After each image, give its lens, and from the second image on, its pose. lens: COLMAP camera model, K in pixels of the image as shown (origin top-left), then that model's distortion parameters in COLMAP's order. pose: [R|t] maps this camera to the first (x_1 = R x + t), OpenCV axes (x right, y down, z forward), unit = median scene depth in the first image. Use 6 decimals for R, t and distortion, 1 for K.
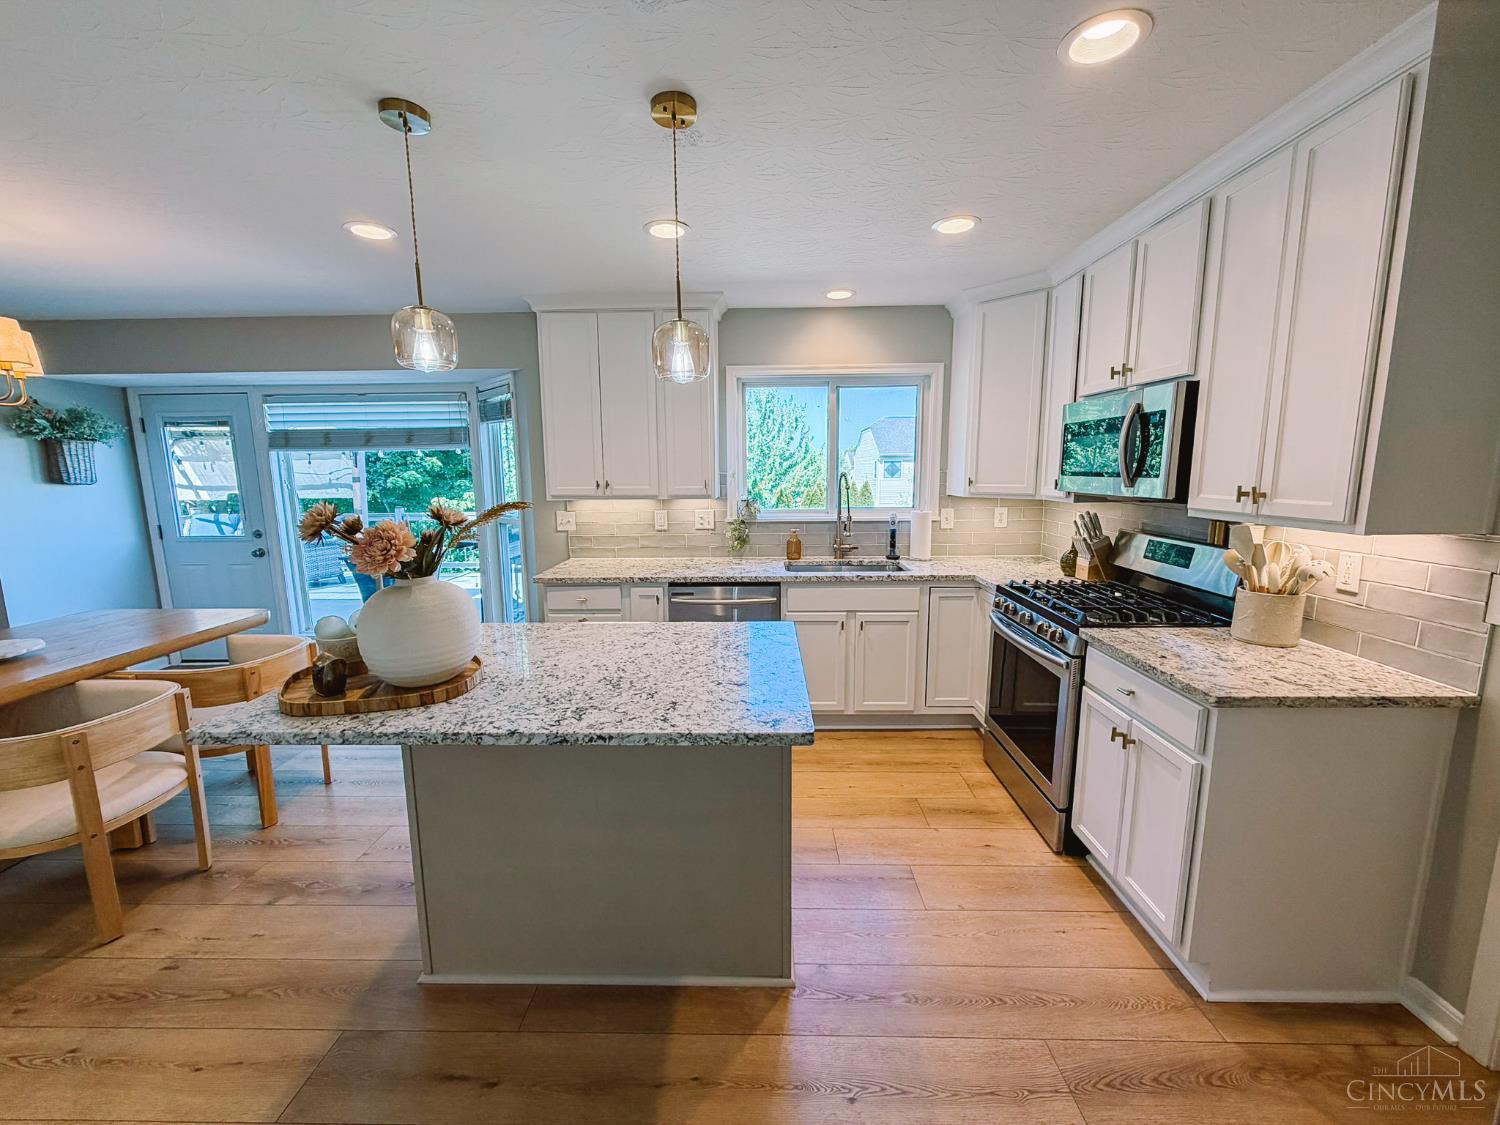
lens RADIAL K [[601.6, 0, 751.2], [0, 601.6, 557.9], [0, 0, 1]] dist [0.001605, -0.000346]
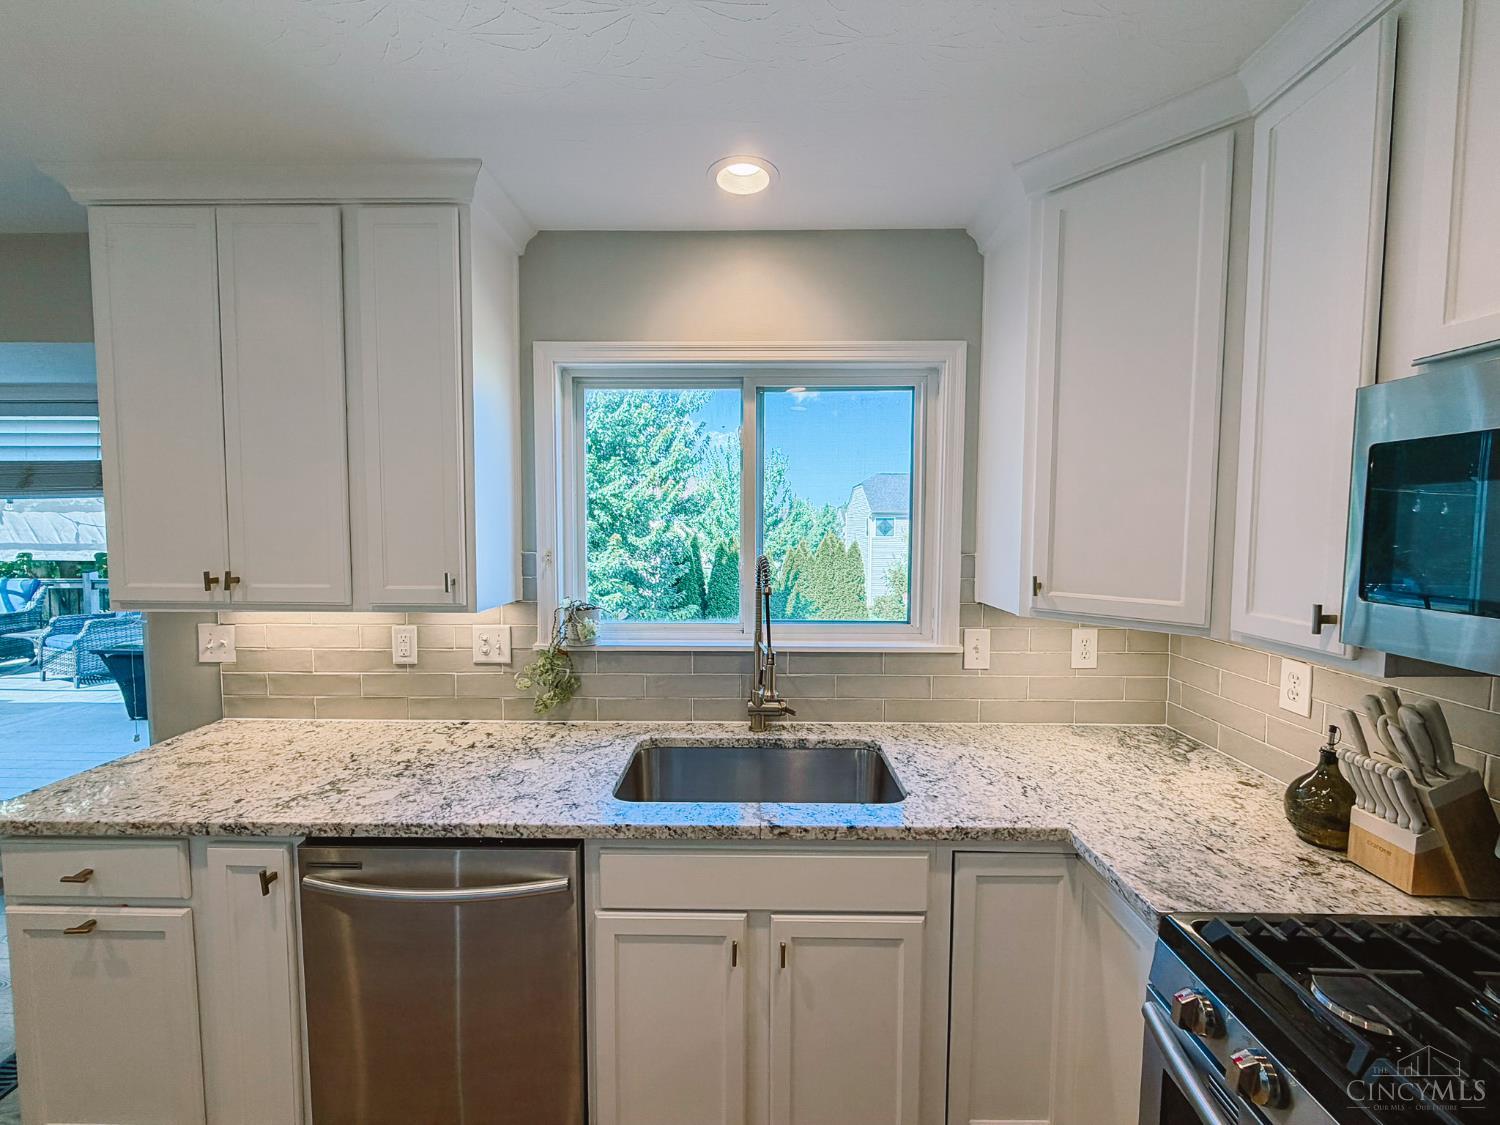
lens RADIAL K [[601.6, 0, 751.1], [0, 601.6, 556.9], [0, 0, 1]] dist [0.001605, -0.000346]
pose [[0.999909, 0.011277, 0.007450, 0.149881], [-0.010557, 0.995841, -0.090490, -0.104999], [-0.008439, 0.090403, 0.995869, 0.557535]]
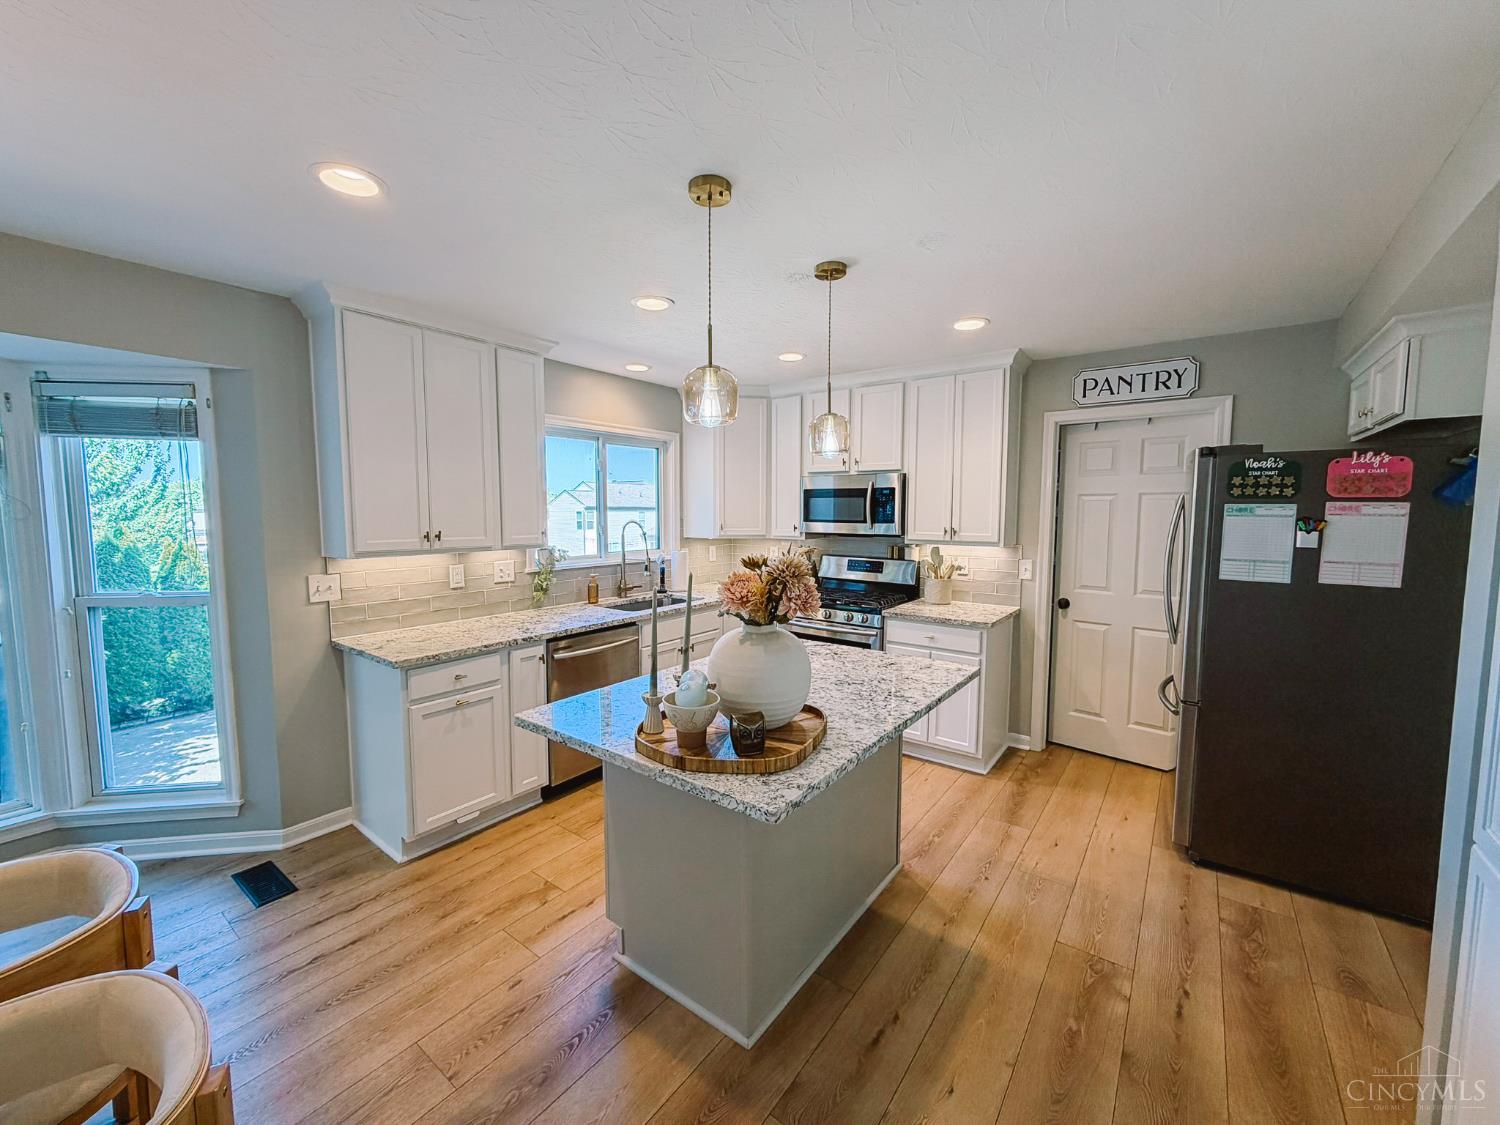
lens RADIAL K [[601.6, 0, 748.3], [0, 601.6, 556.5], [0, 0, 1]] dist [0.001605, -0.000346]
pose [[0.580937, -0.052535, 0.812252, -0.678316], [0.113034, 0.993453, -0.016590, -0.033304], [-0.806062, 0.101450, 0.583071, 0.186995]]
